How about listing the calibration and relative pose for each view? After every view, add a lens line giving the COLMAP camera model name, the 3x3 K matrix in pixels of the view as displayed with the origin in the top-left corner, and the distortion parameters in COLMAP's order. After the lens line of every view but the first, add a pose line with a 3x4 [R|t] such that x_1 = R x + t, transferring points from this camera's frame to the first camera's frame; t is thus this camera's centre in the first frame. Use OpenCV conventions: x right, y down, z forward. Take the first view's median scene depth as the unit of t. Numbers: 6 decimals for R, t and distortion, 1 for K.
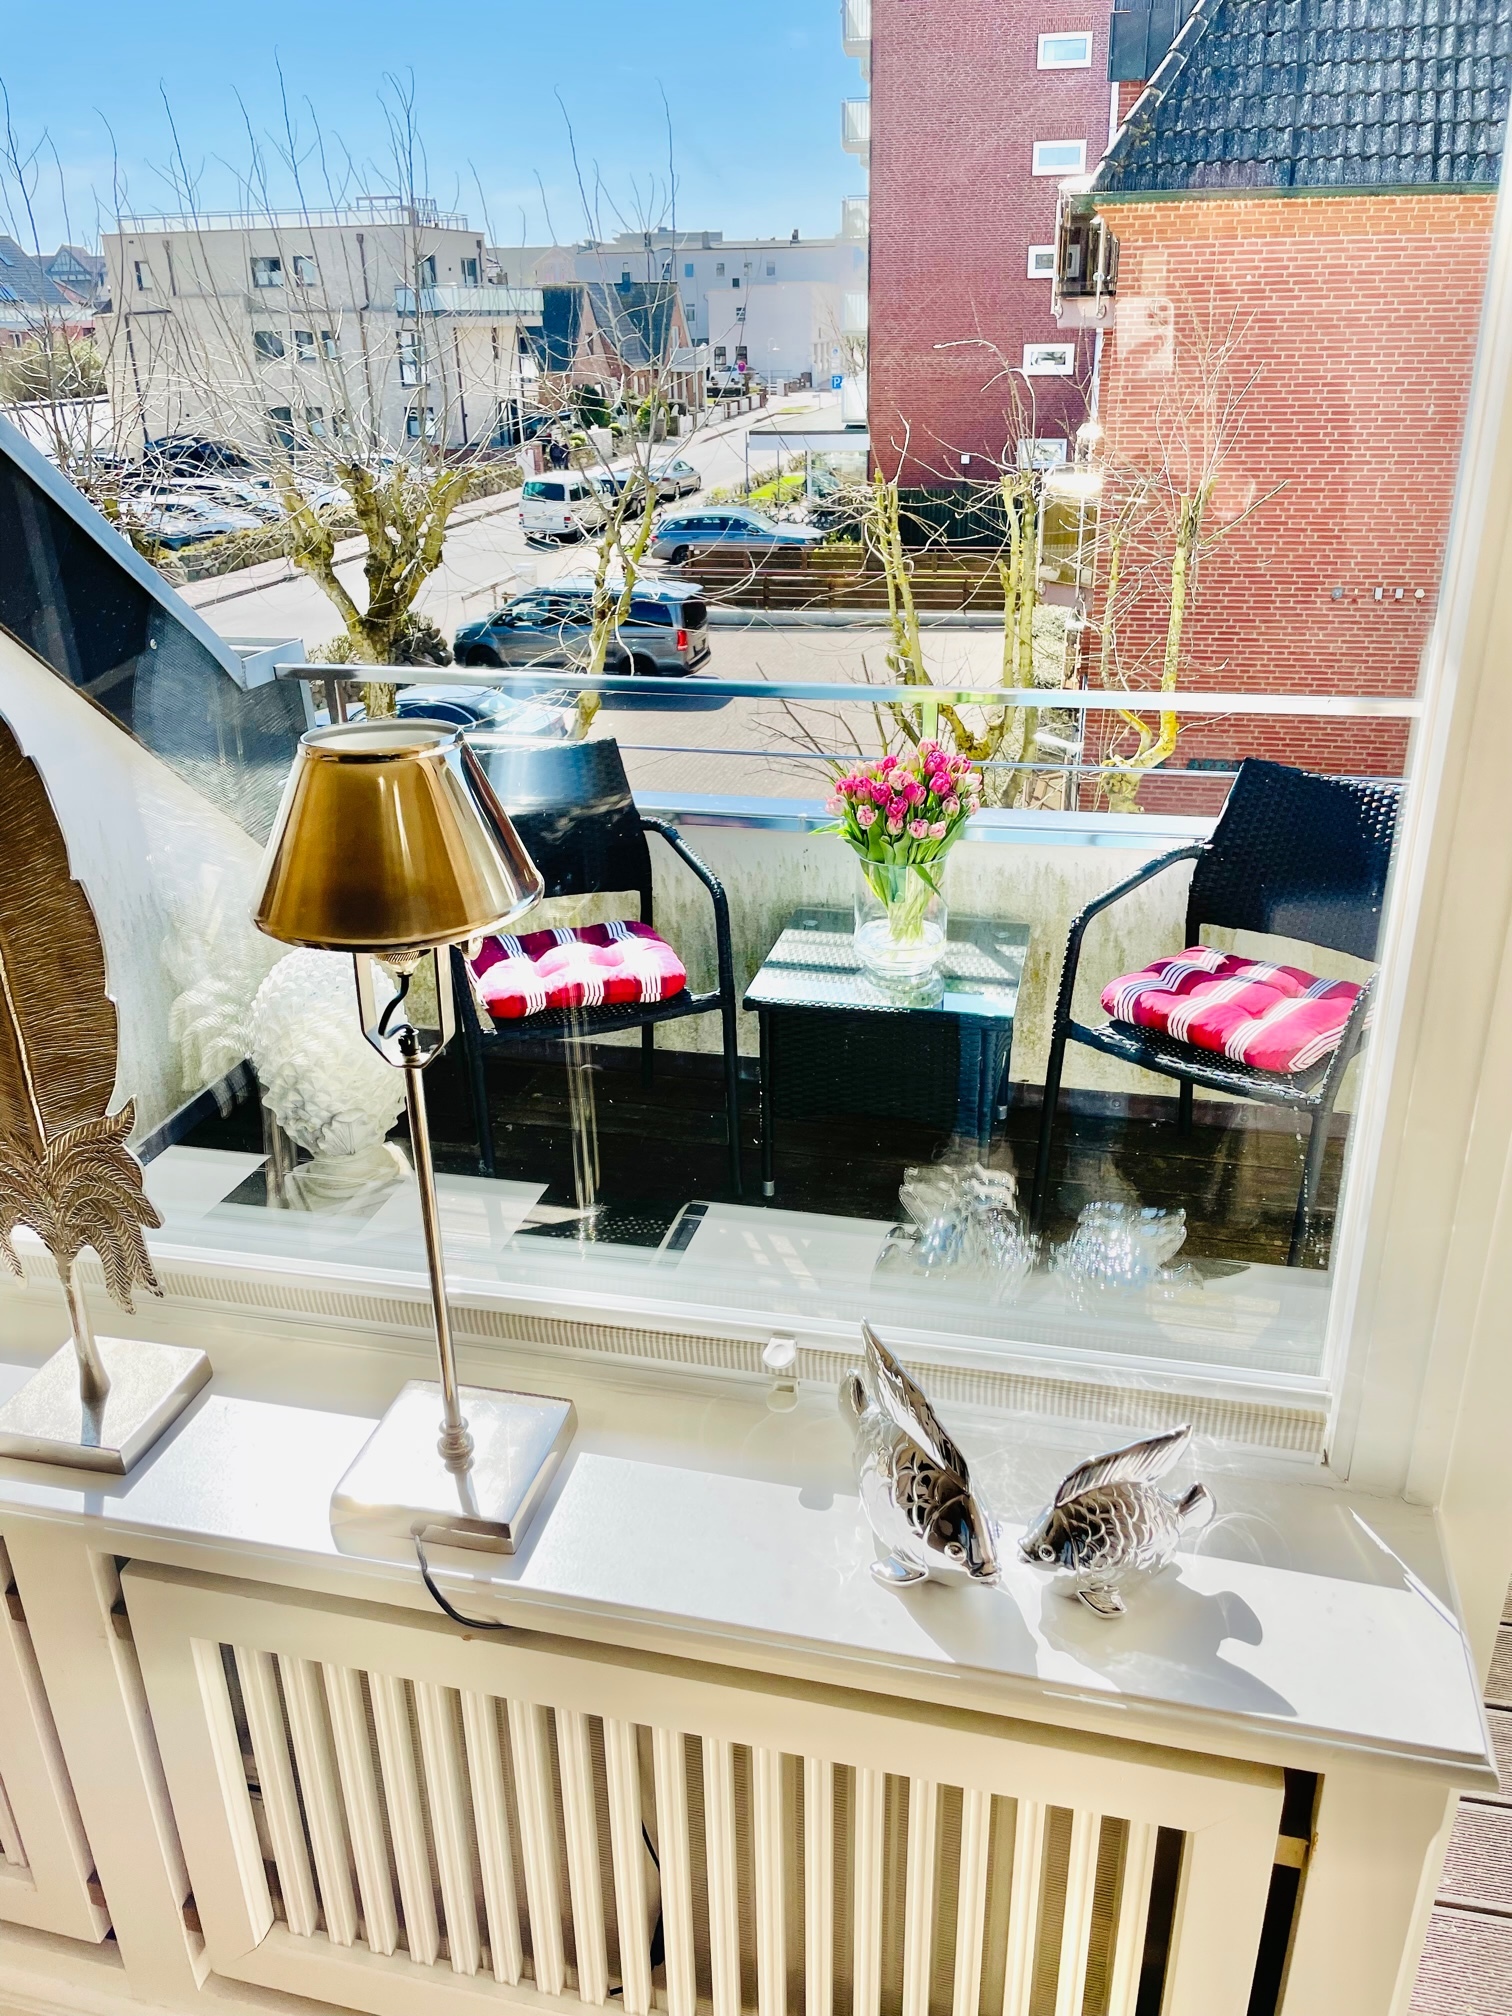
lens RADIAL K [[1536.7, 0, 751.4], [0, 1536.7, 1003.6], [0, 0, 1]] dist [0.002732, -0.027221]
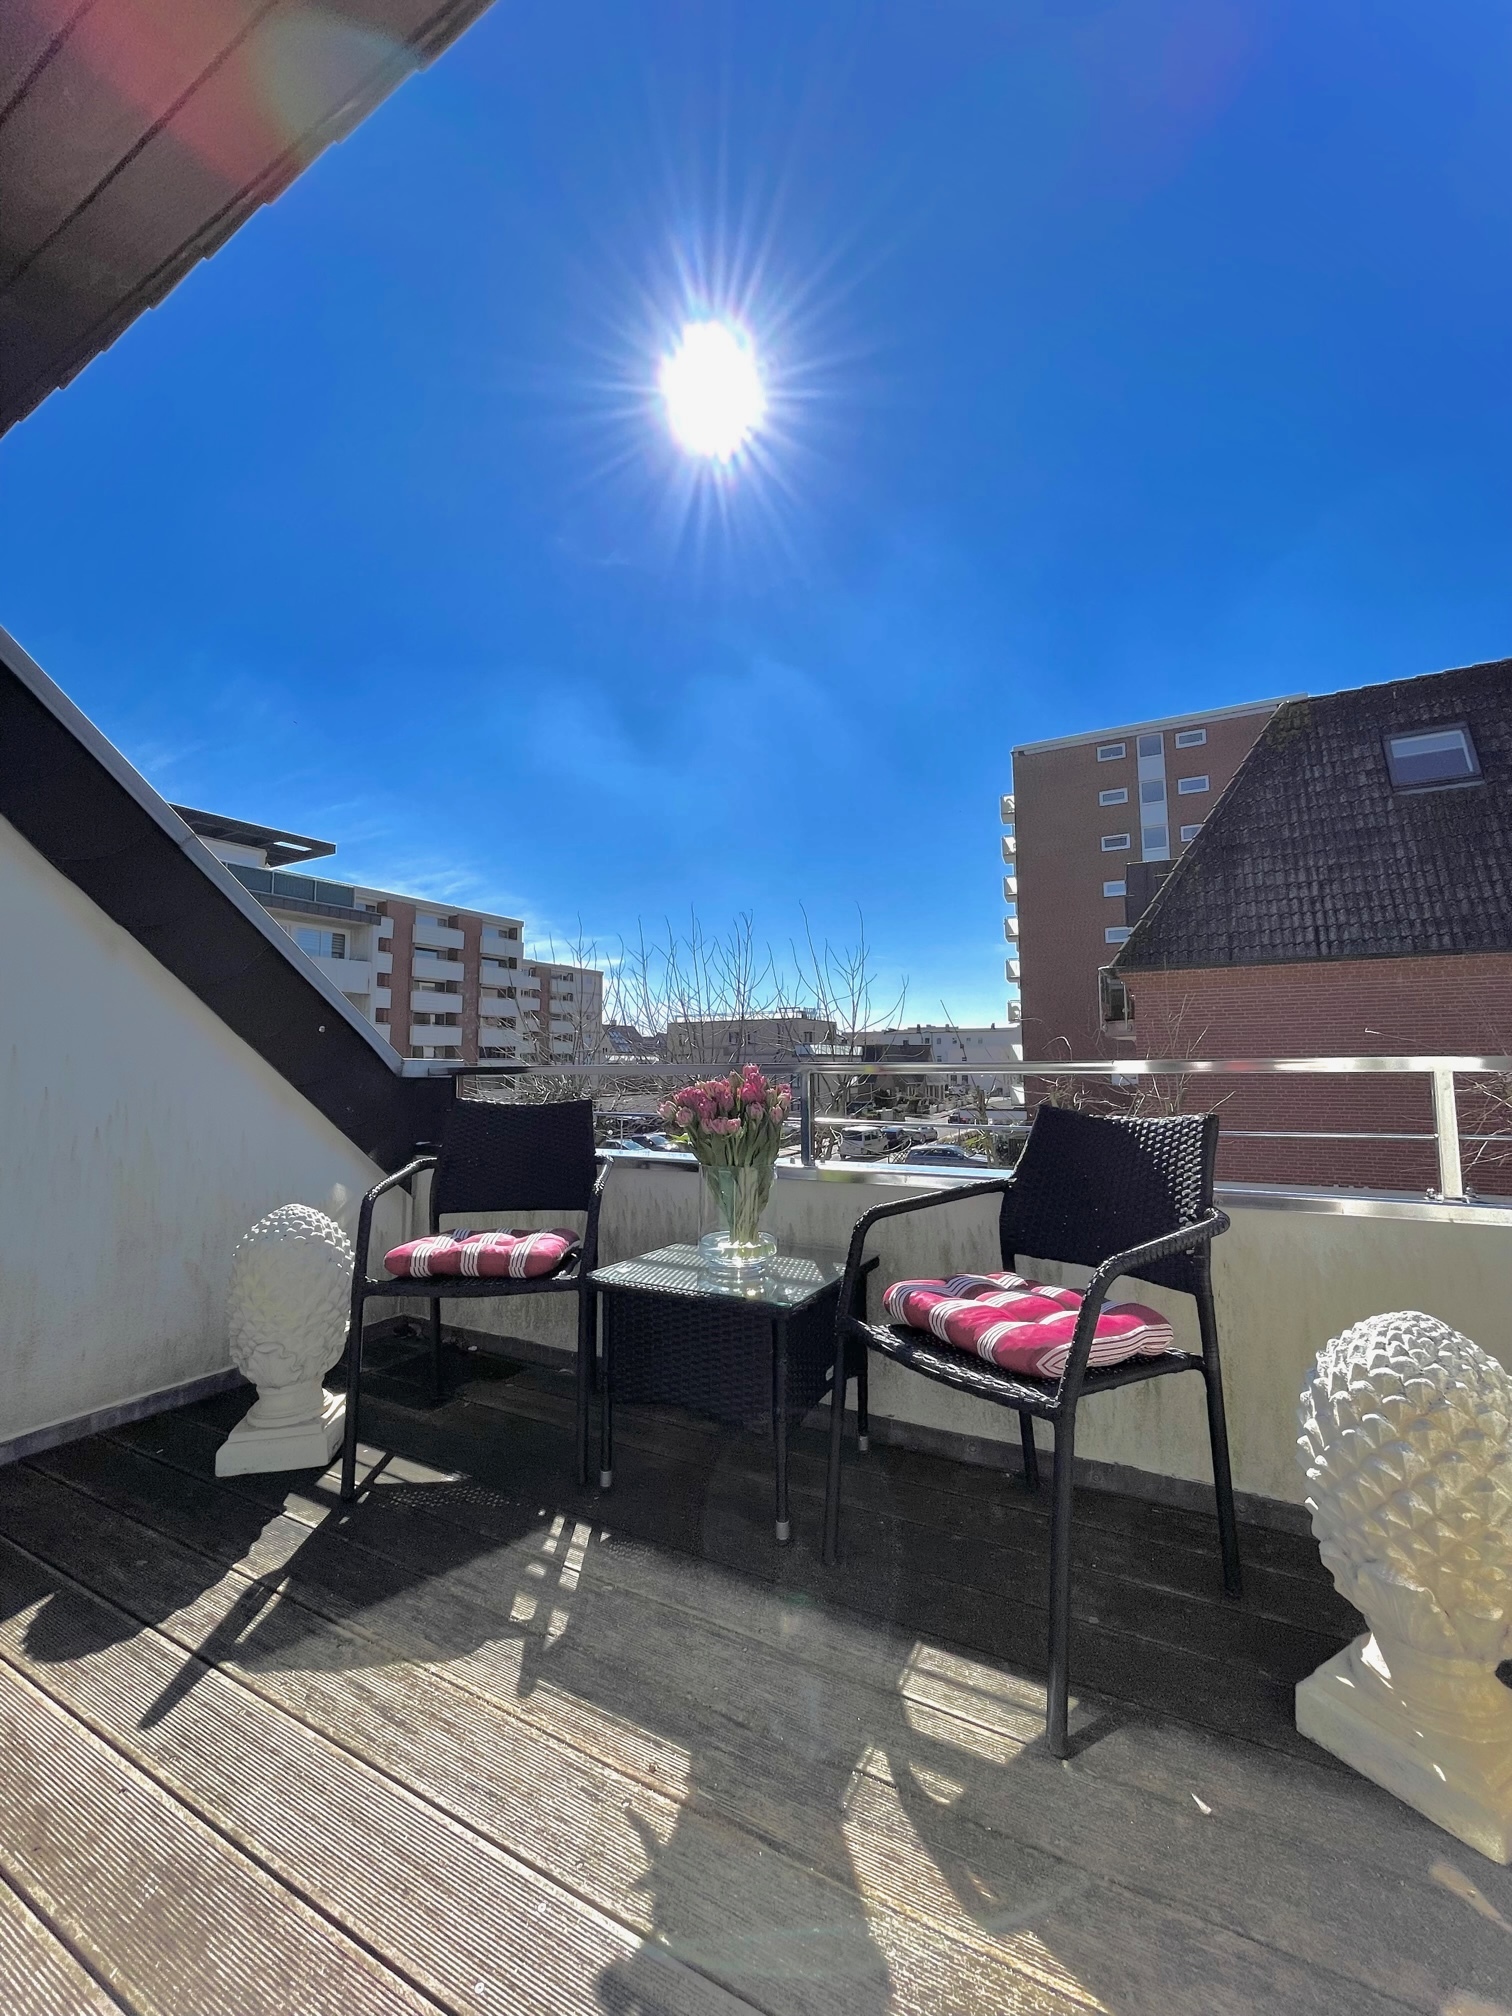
lens RADIAL K [[812.6, 0, 761.6], [0, 812.6, 1001.3], [0, 0, 1]] dist [-0.003621, -0.000143]
pose [[0.967545, -0.005017, -0.252651, 0.059698], [-0.116306, 0.878772, -0.462853, 0.017472], [0.224345, 0.477216, 0.849667, 0.085494]]
